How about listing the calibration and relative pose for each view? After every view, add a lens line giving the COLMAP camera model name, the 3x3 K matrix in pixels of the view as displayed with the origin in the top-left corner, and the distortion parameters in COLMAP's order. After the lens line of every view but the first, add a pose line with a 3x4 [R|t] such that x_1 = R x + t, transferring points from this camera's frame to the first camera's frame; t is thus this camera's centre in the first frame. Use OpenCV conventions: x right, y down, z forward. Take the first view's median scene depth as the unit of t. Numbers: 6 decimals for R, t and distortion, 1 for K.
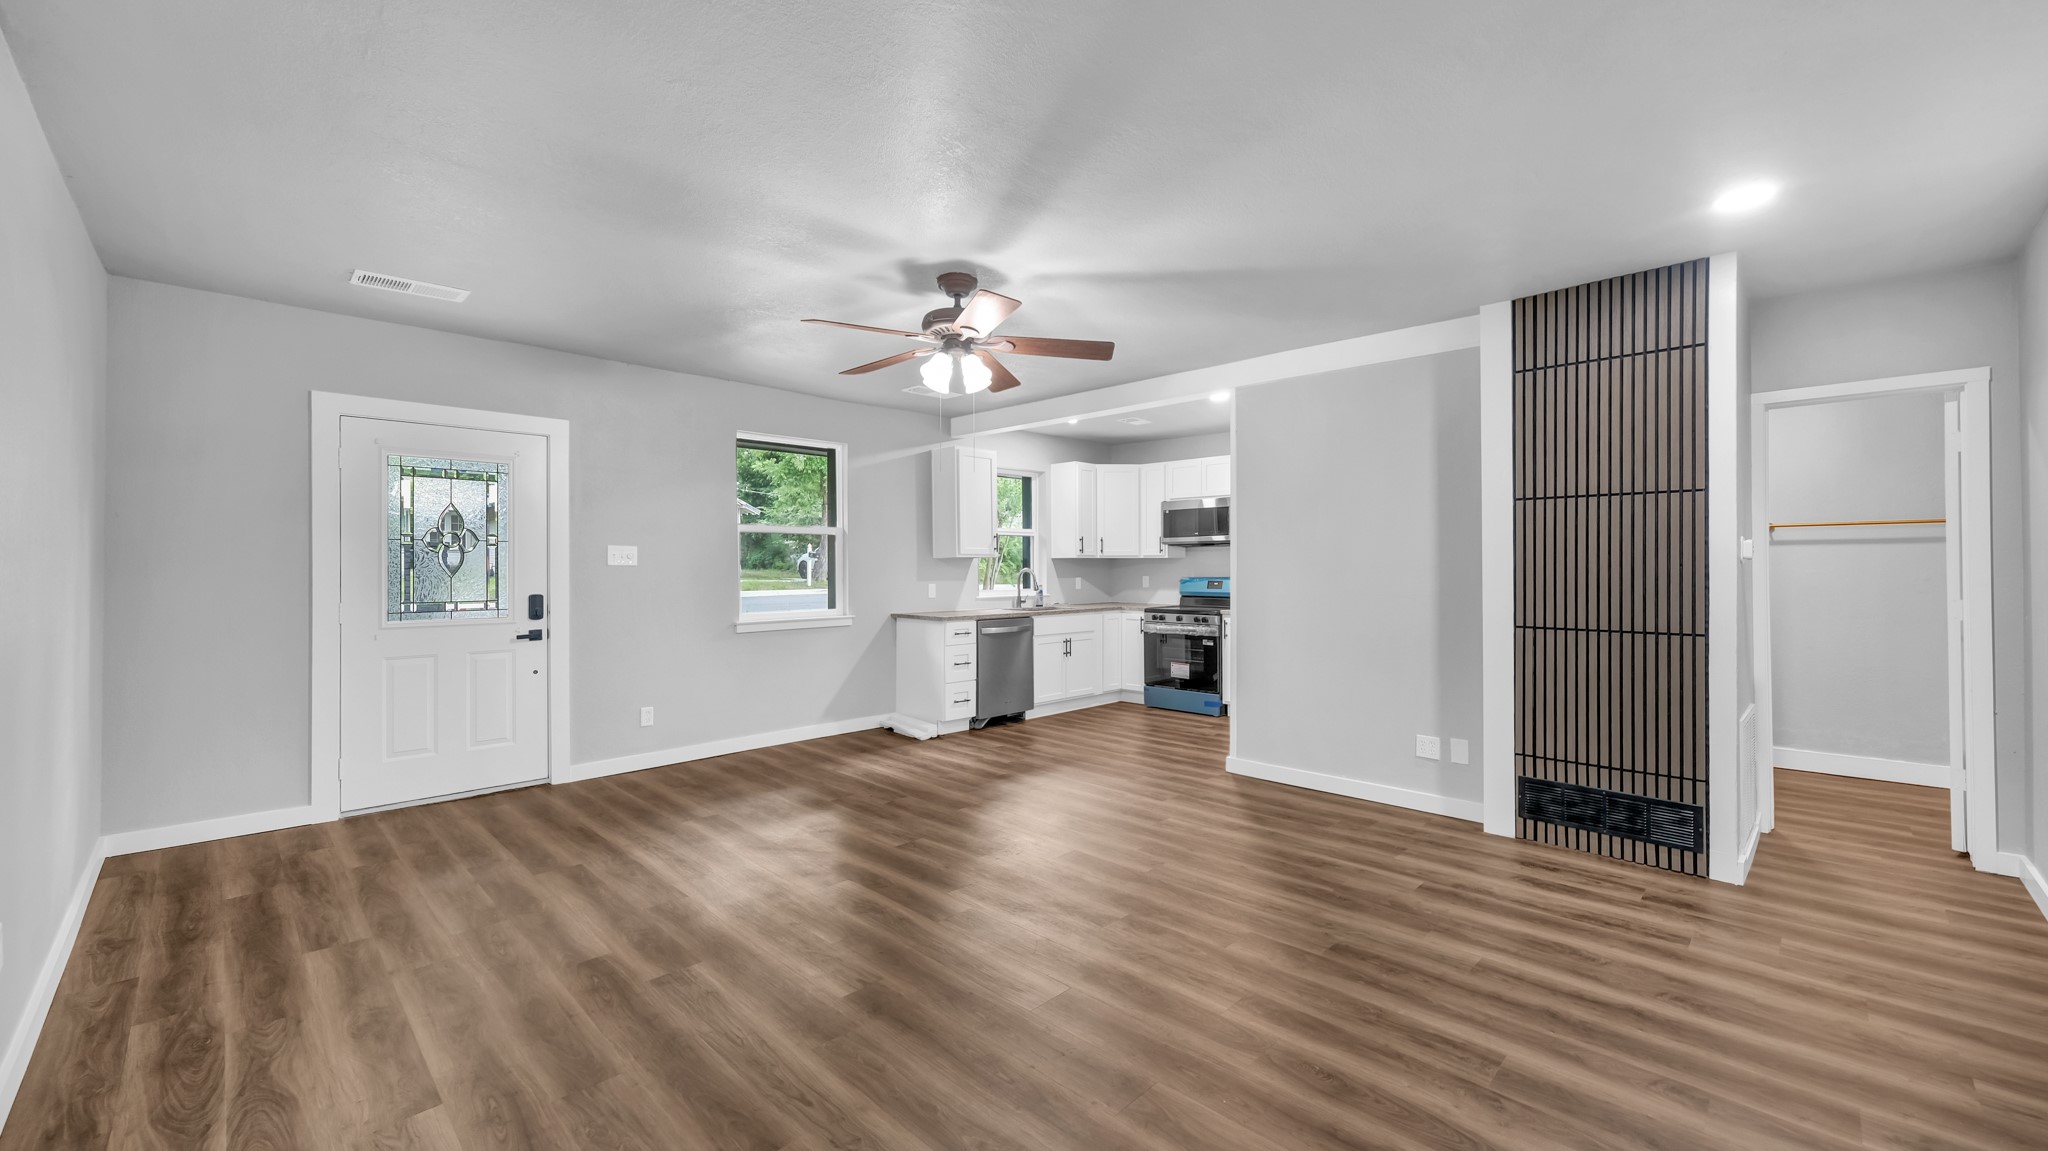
lens RADIAL K [[790.6, 0, 1037.2], [0, 790.6, 573.5], [0, 0, 1]] dist [-0.000164, -0.000005]
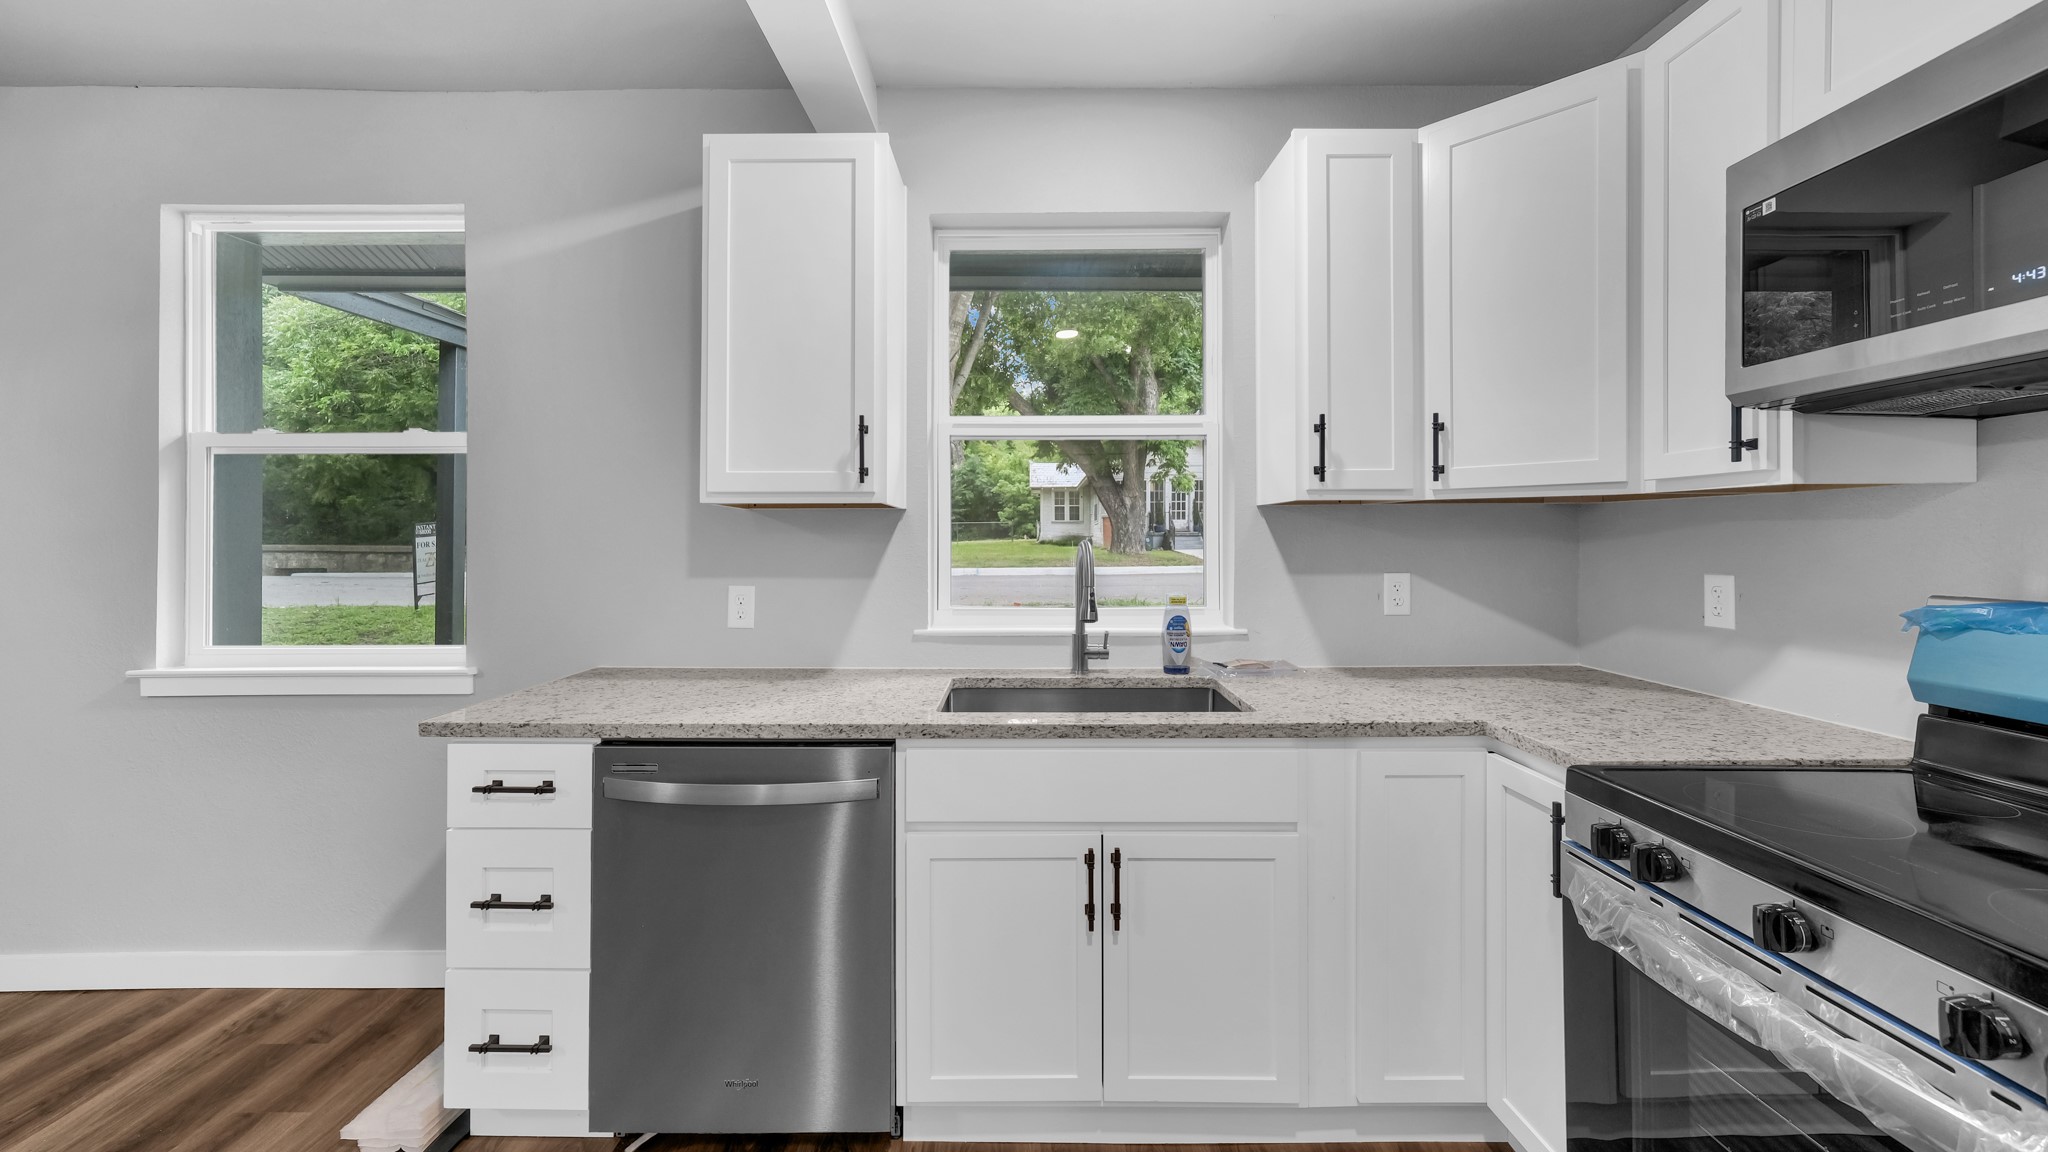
lens RADIAL K [[772.5, 0, 1027.7], [0, 772.5, 542.1], [0, 0, 1]] dist [-0.001845, 0.000013]
pose [[0.693402, 0.006353, -0.720523, 0.231632], [-0.004728, 0.999980, 0.004267, -0.009790], [0.720535, 0.000448, 0.693418, 1.036144]]
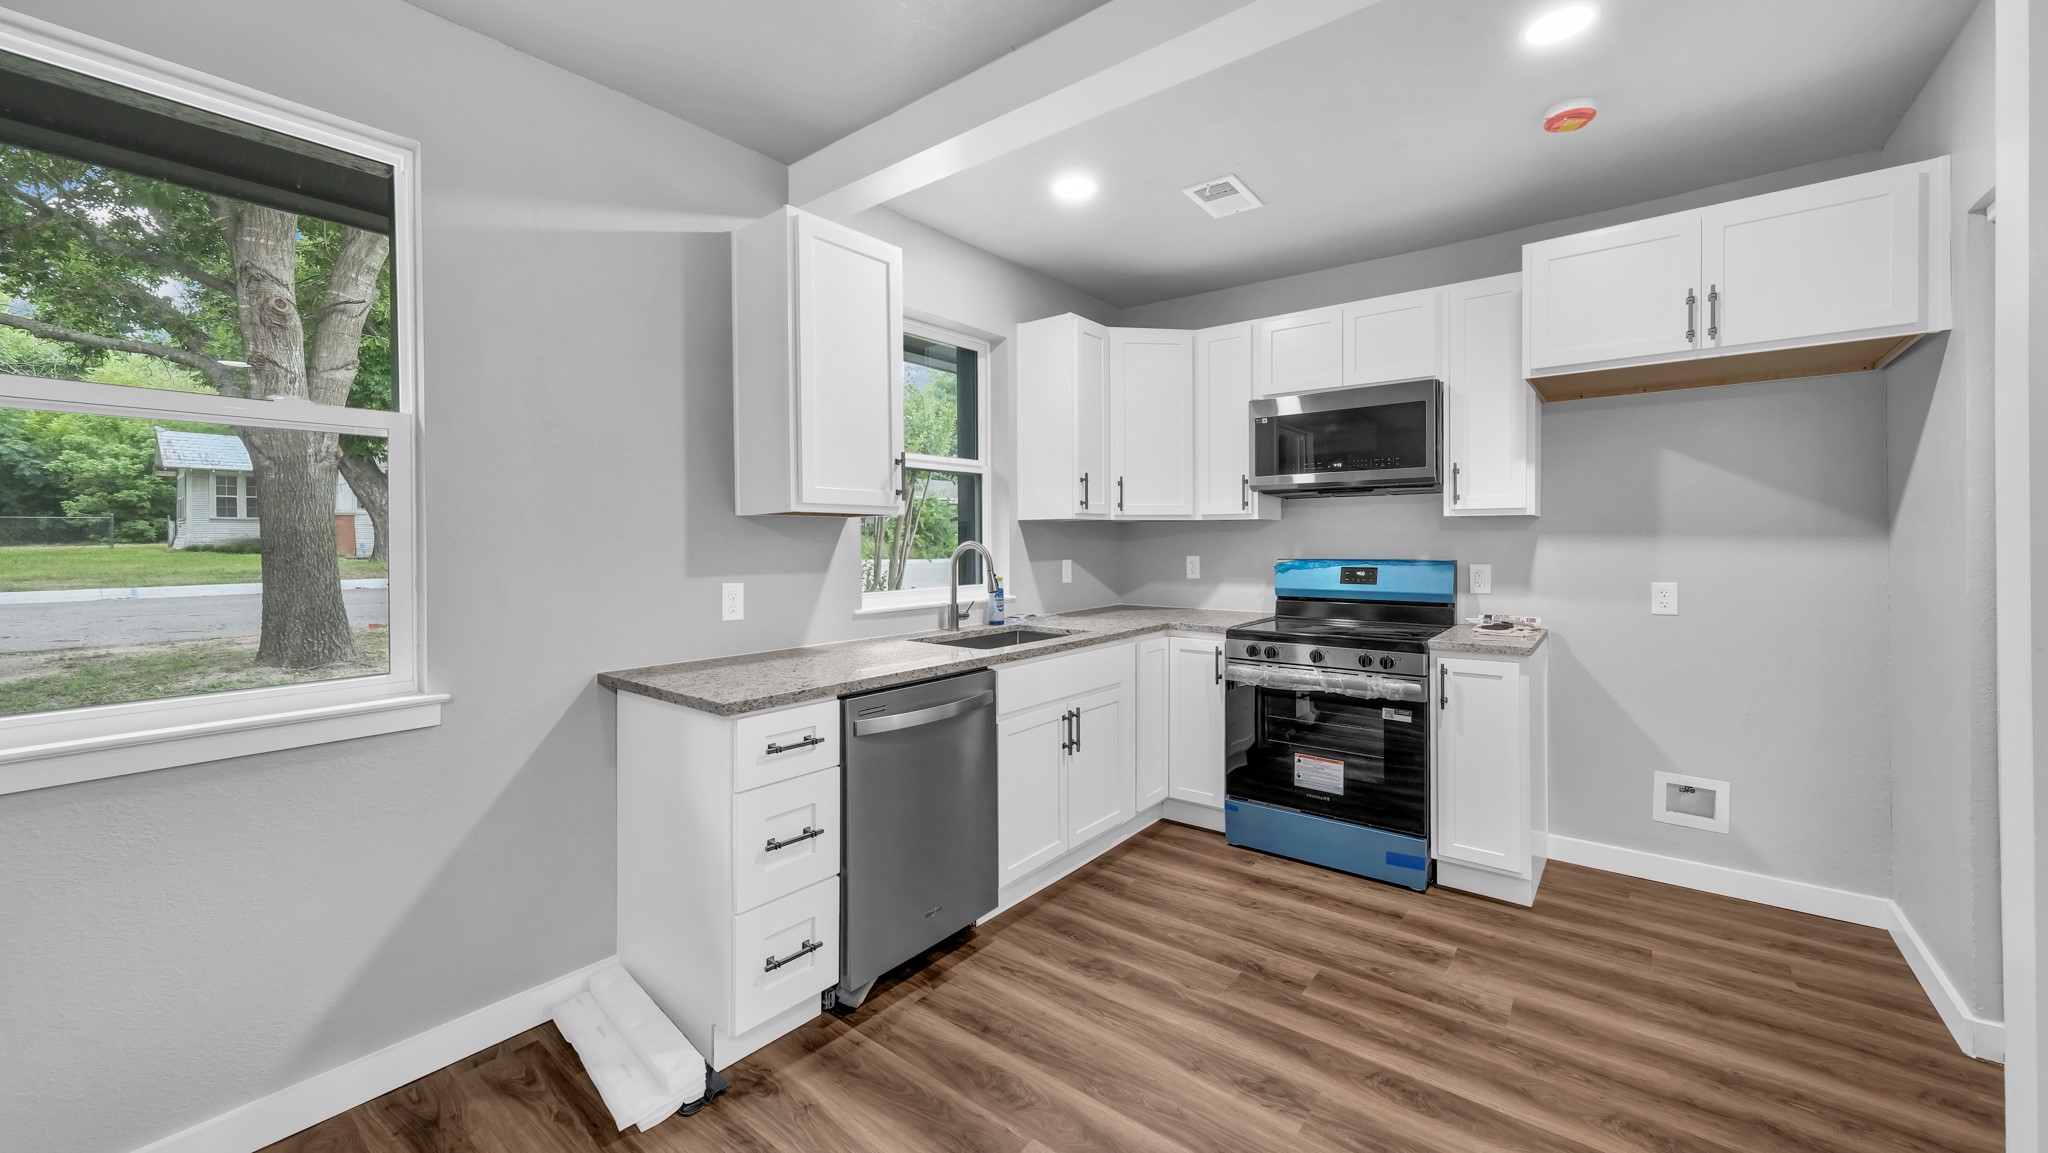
lens RADIAL K [[772.5, 0, 1027.7], [0, 772.5, 542.6], [0, 0, 1]] dist [-0.001845, 0.000013]
pose [[0.994881, -0.000456, 0.101049, -0.033387], [0.000589, 0.999999, -0.001278, -0.007340], [-0.101048, 0.001331, 0.994881, 0.743162]]
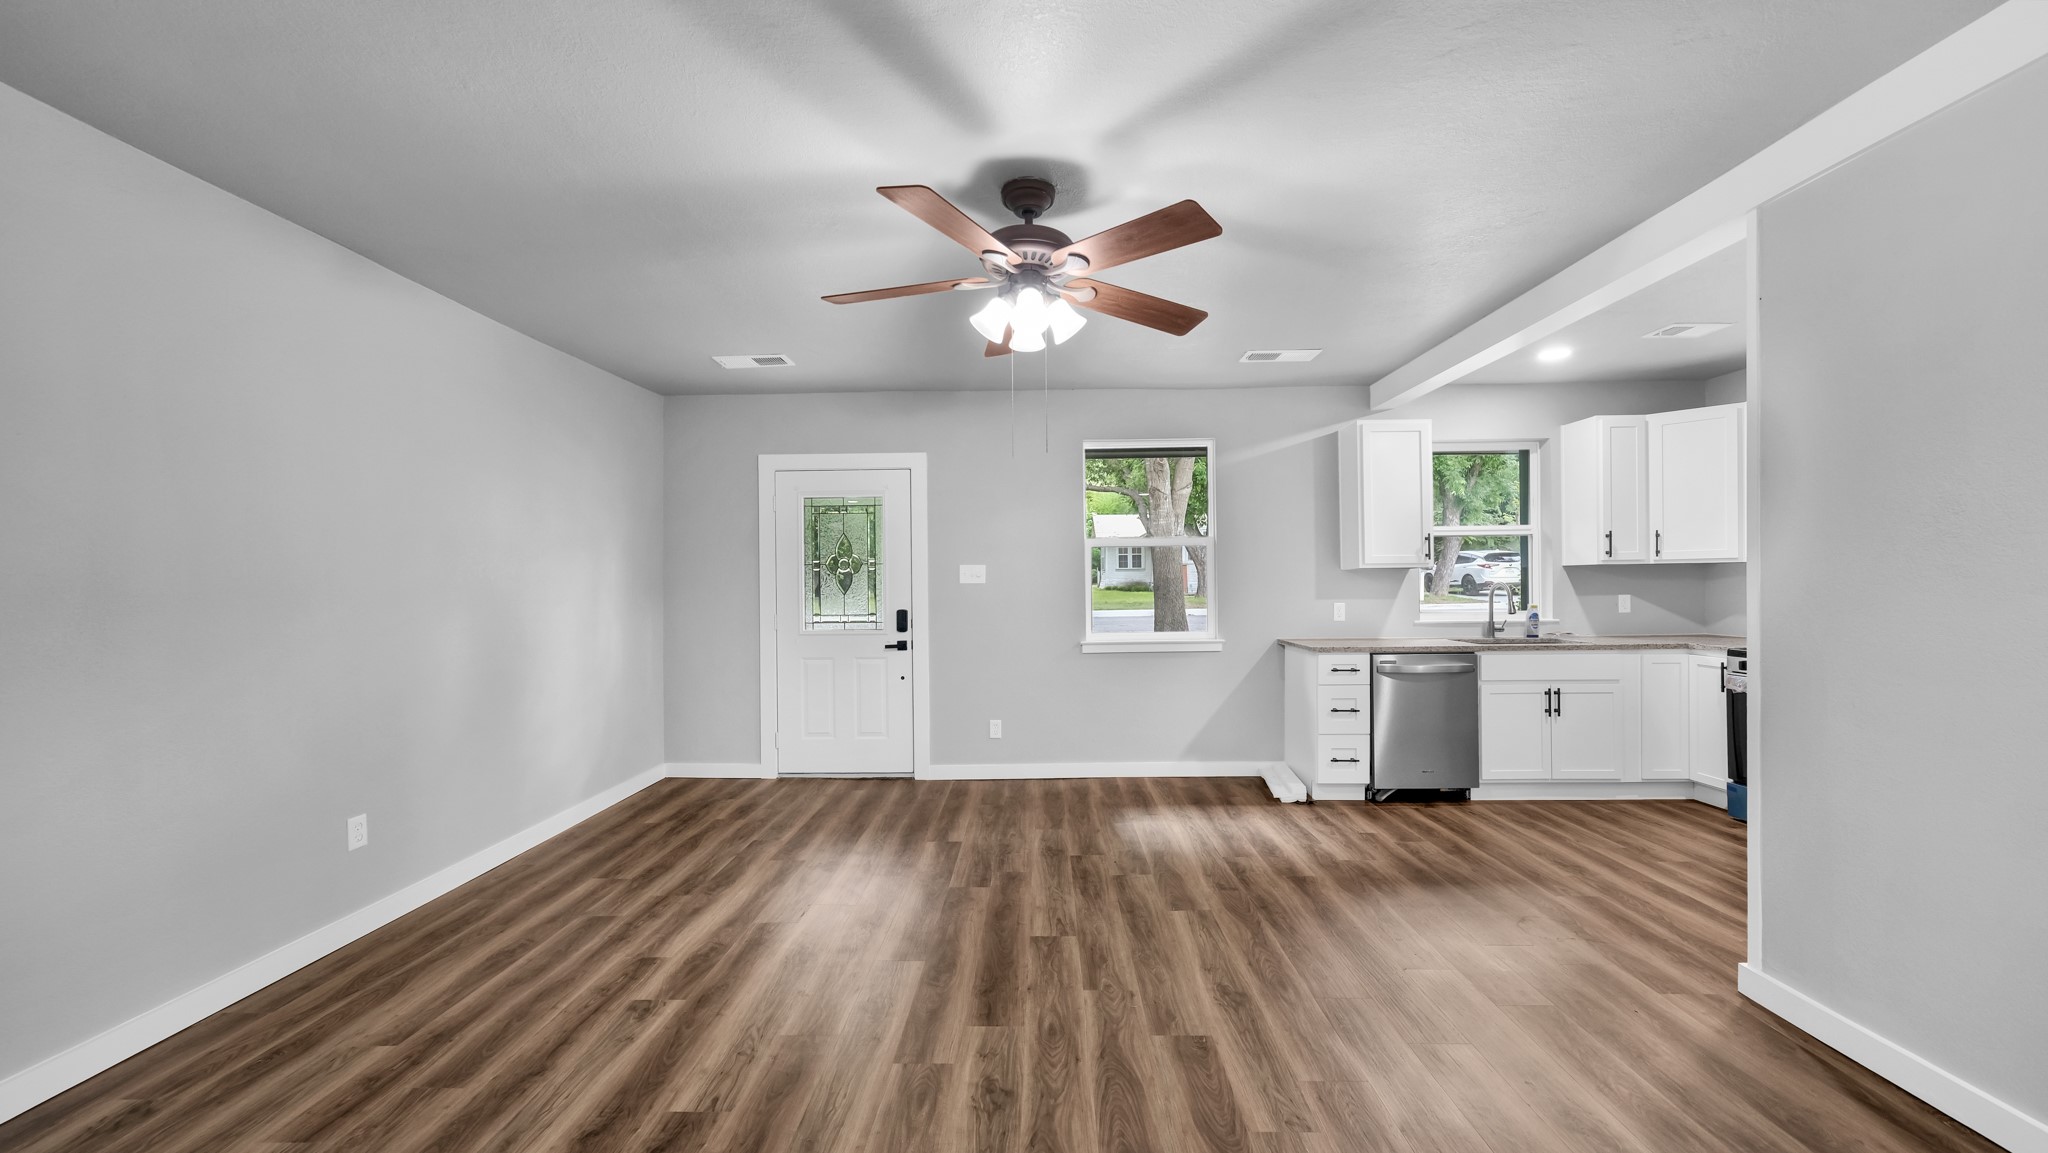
lens RADIAL K [[773.4, 0, 1031.5], [0, 773.4, 583.8], [0, 0, 1]] dist [0.000237, 0.000181]
pose [[0.687390, -0.005213, -0.726269, 0.258990], [0.004405, 0.999986, -0.003009, -0.005988], [0.726275, -0.001131, 0.687404, 0.306470]]
